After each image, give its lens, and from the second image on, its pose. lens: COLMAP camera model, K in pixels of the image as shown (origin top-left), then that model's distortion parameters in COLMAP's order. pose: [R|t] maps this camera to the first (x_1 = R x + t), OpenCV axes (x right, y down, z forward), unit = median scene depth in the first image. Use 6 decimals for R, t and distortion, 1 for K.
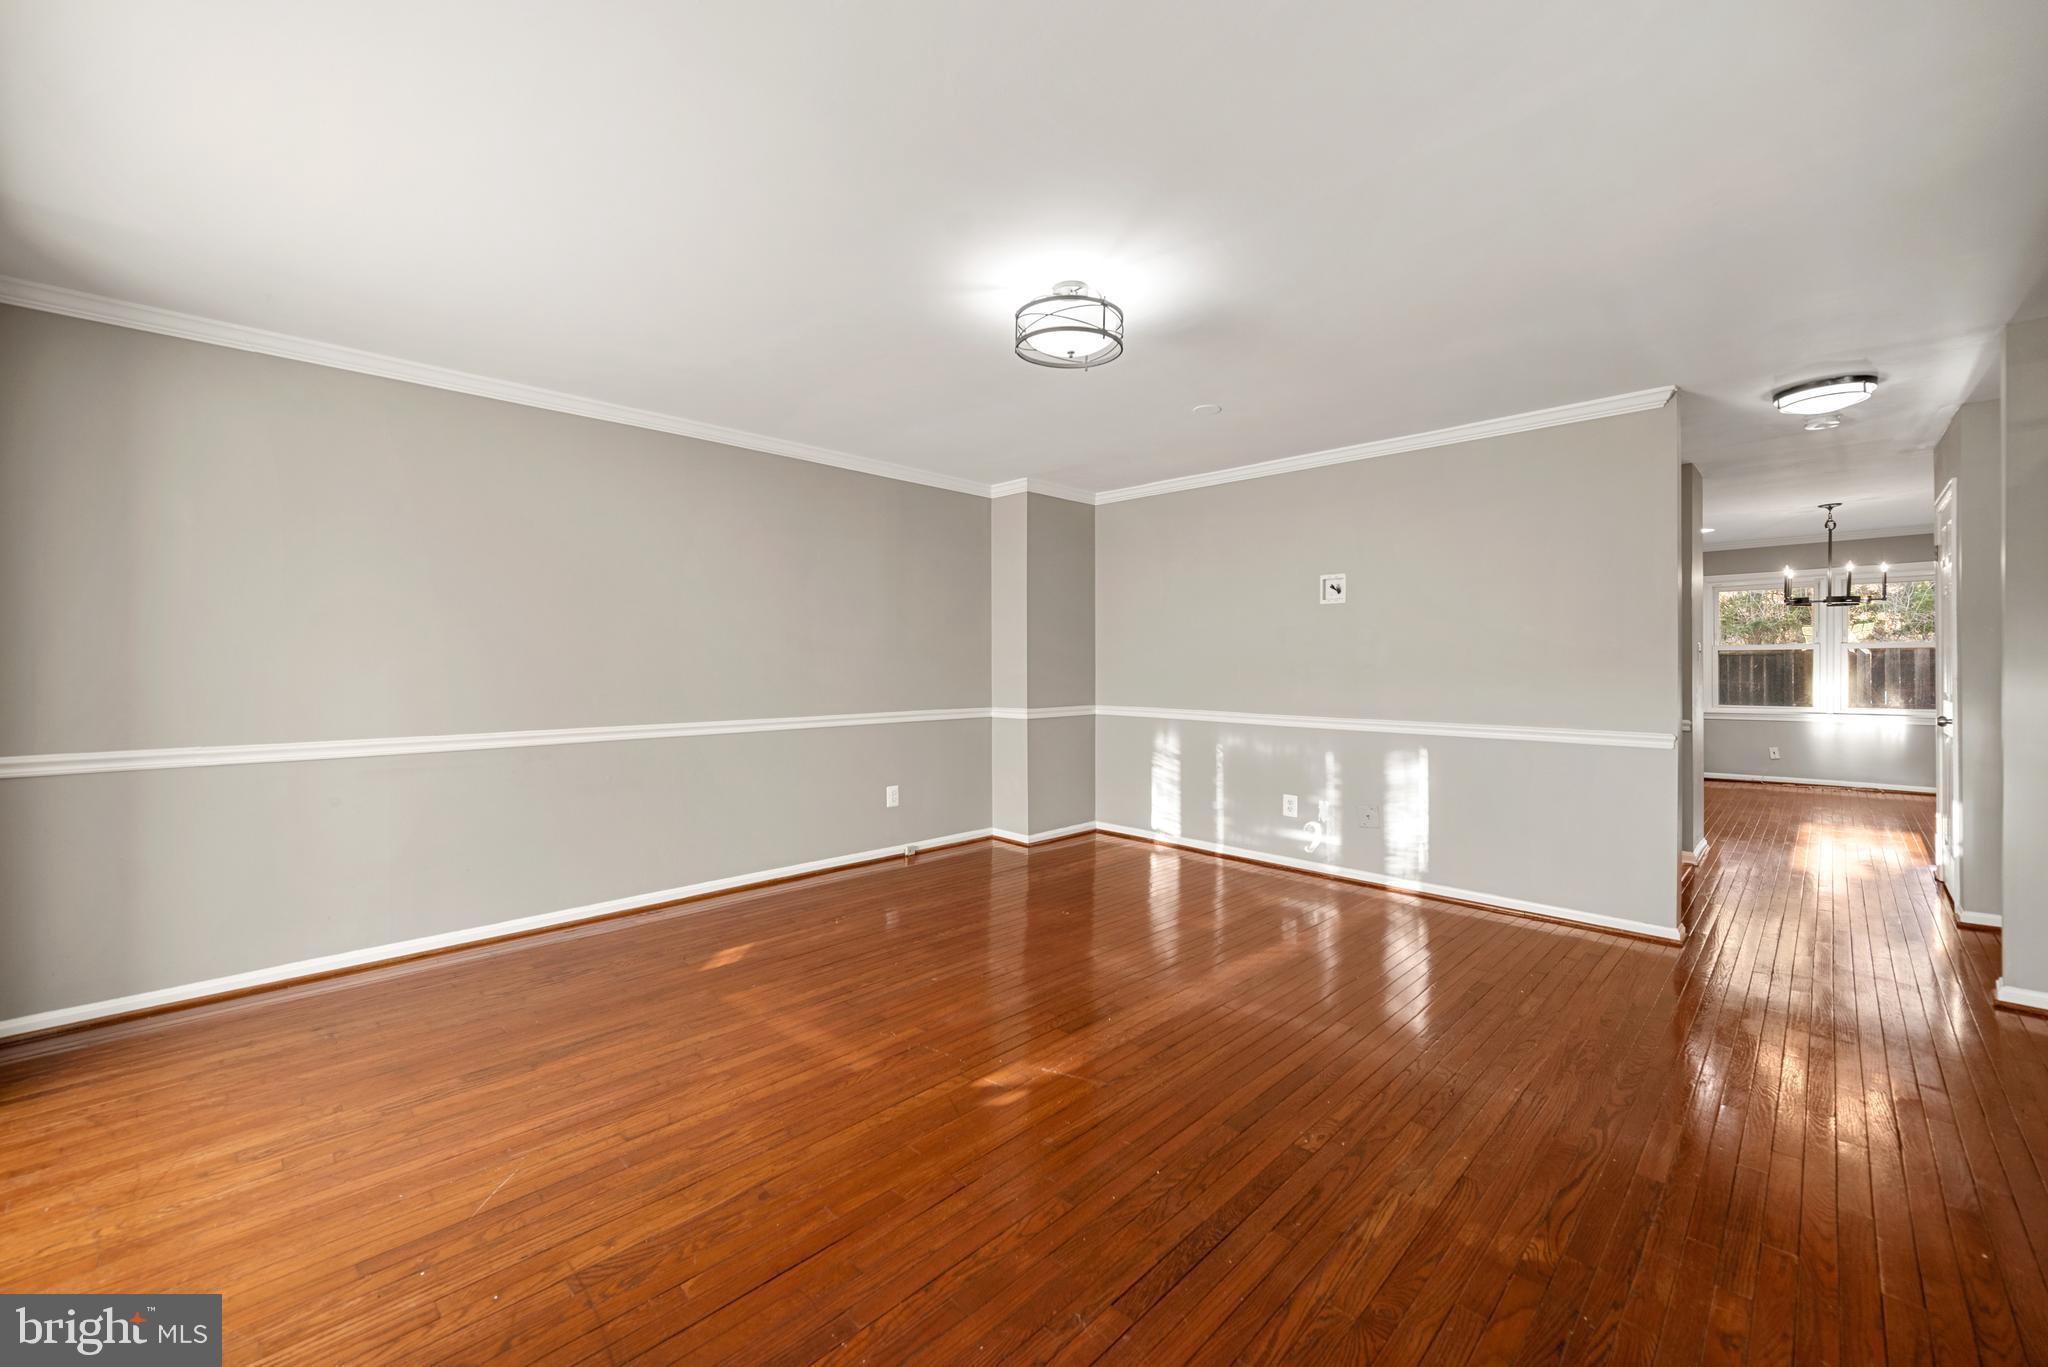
lens RADIAL K [[807.2, 0, 1015.2], [0, 807.2, 666.4], [0, 0, 1]] dist [-0.000642, -0.000521]
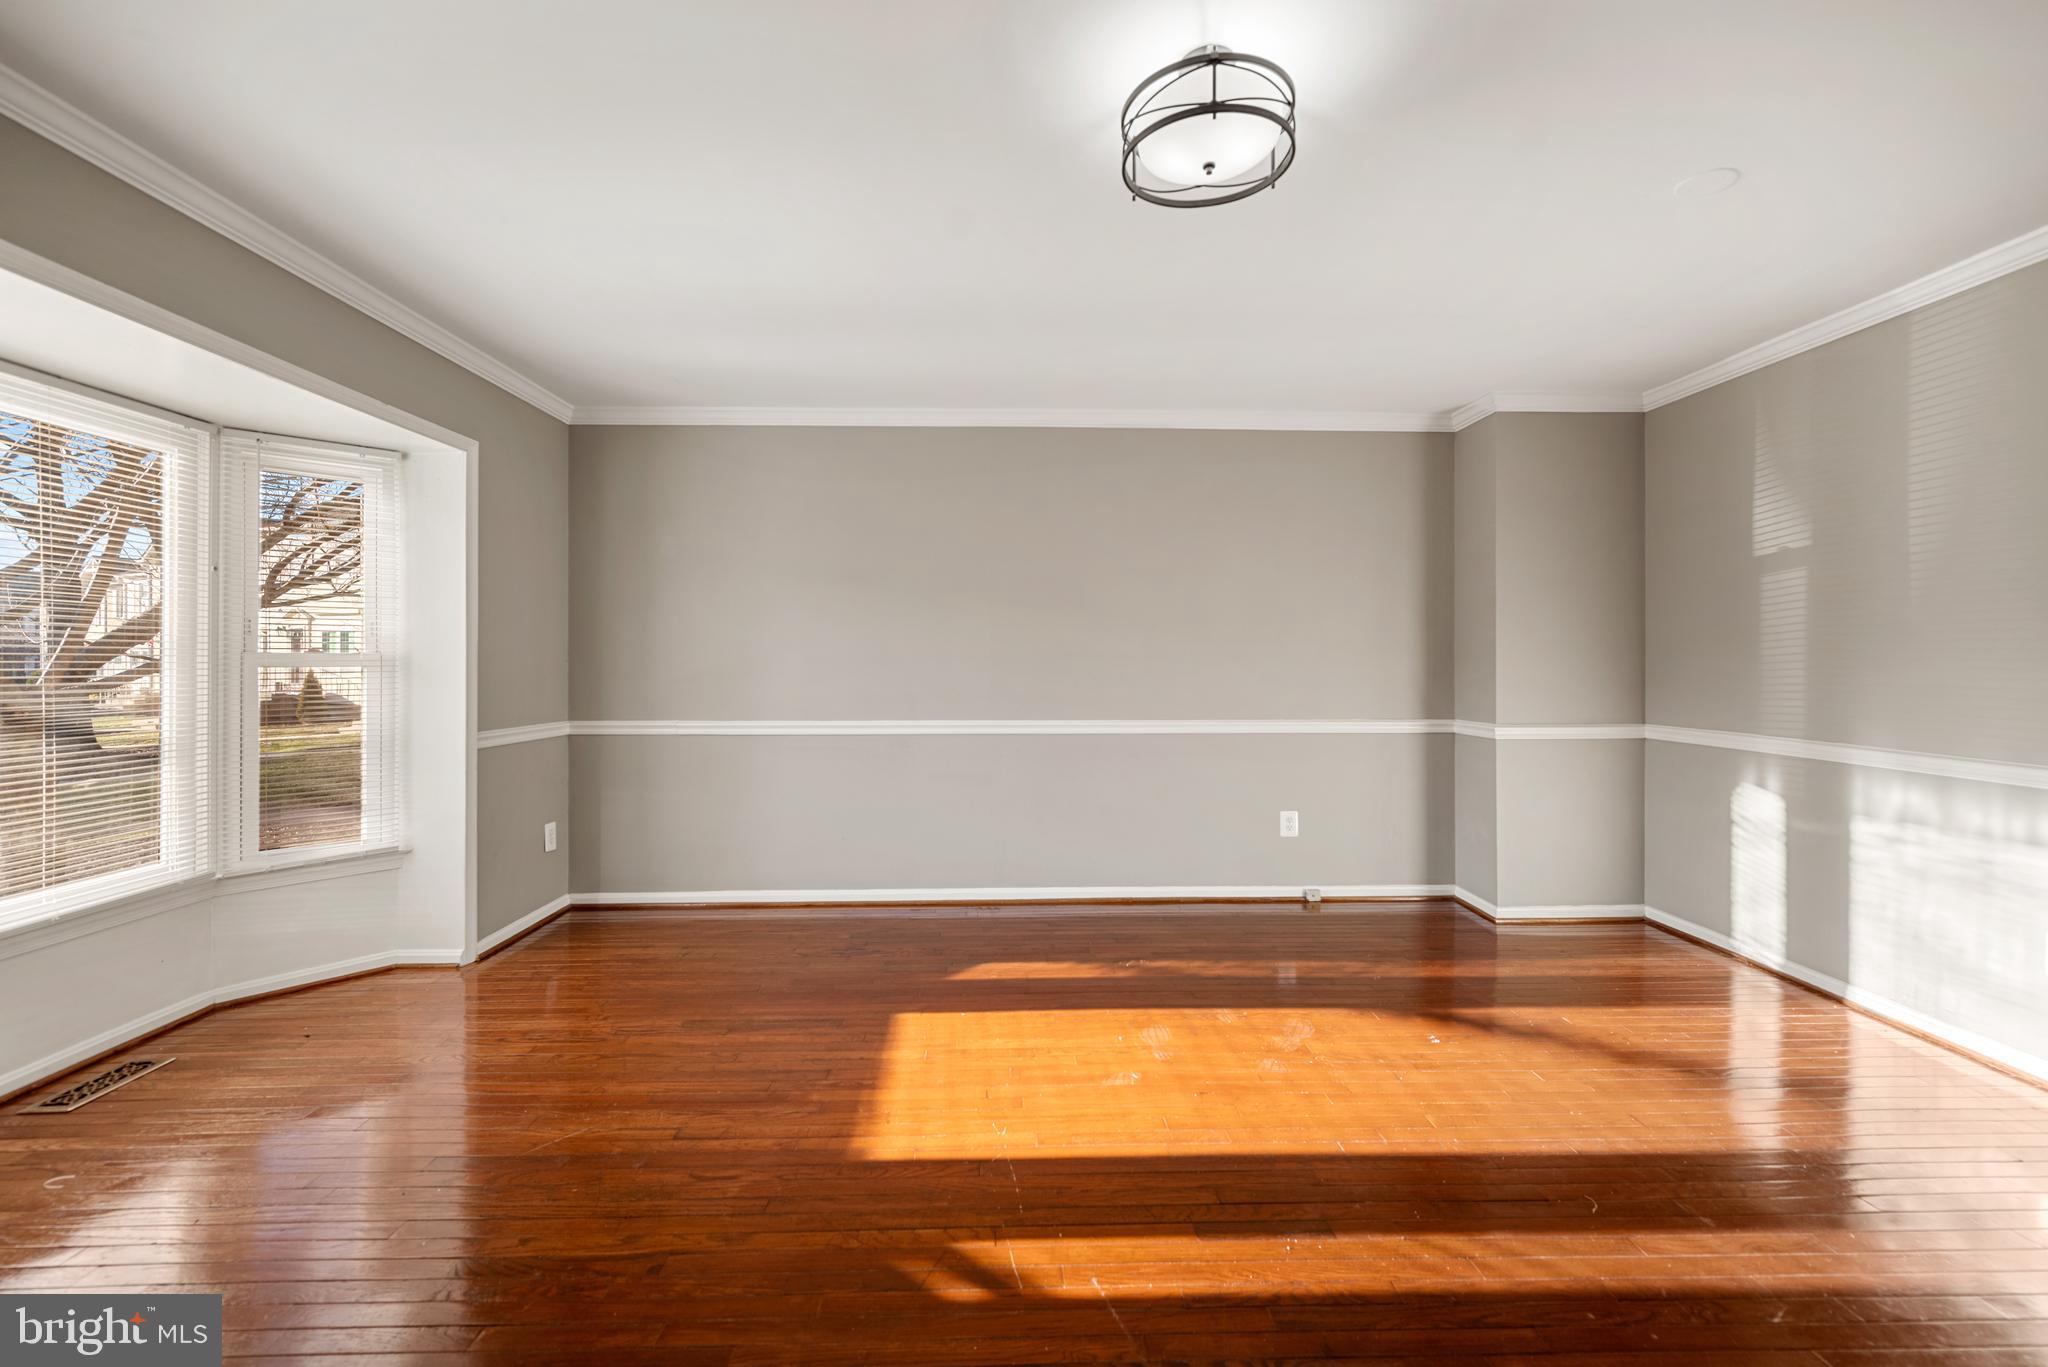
lens RADIAL K [[807.2, 0, 1022.1], [0, 807.2, 658.8], [0, 0, 1]] dist [-0.000642, -0.000521]
pose [[0.729811, -0.003370, -0.683640, 0.223592], [-0.001521, 0.999977, -0.006553, 0.001841], [0.683647, 0.005822, 0.729790, 0.247885]]
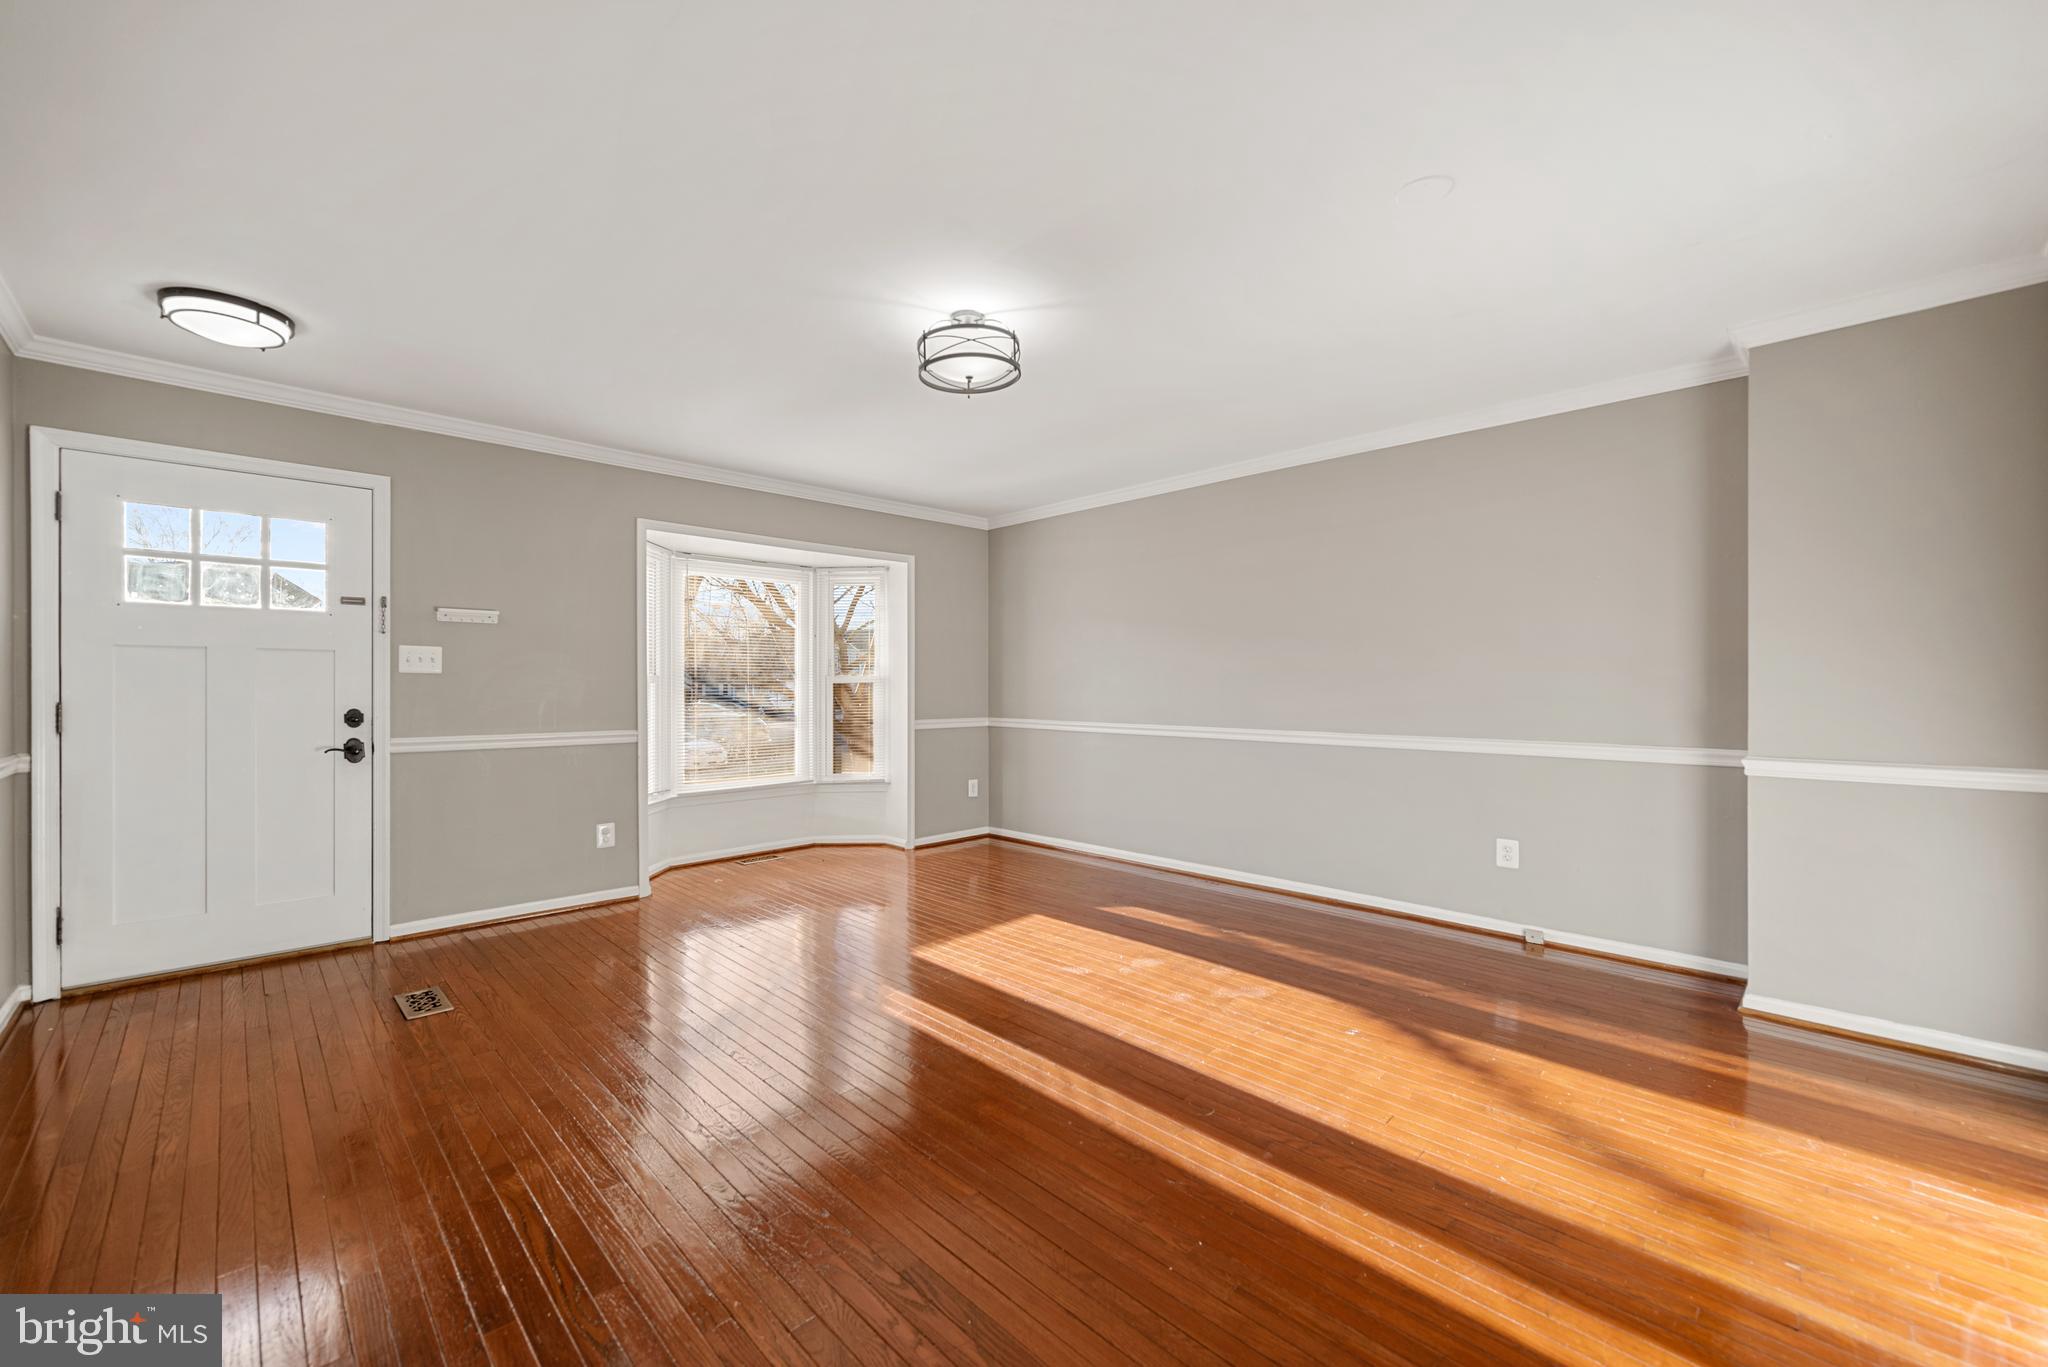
lens RADIAL K [[807.2, 0, 1039.8], [0, 807.2, 685.4], [0, 0, 1]] dist [-0.000642, -0.000521]
pose [[0.008039, 0.003579, -0.999961, 0.636885], [0.000600, 0.999993, 0.003584, 0.004469], [0.999968, -0.000629, 0.008037, 0.616957]]
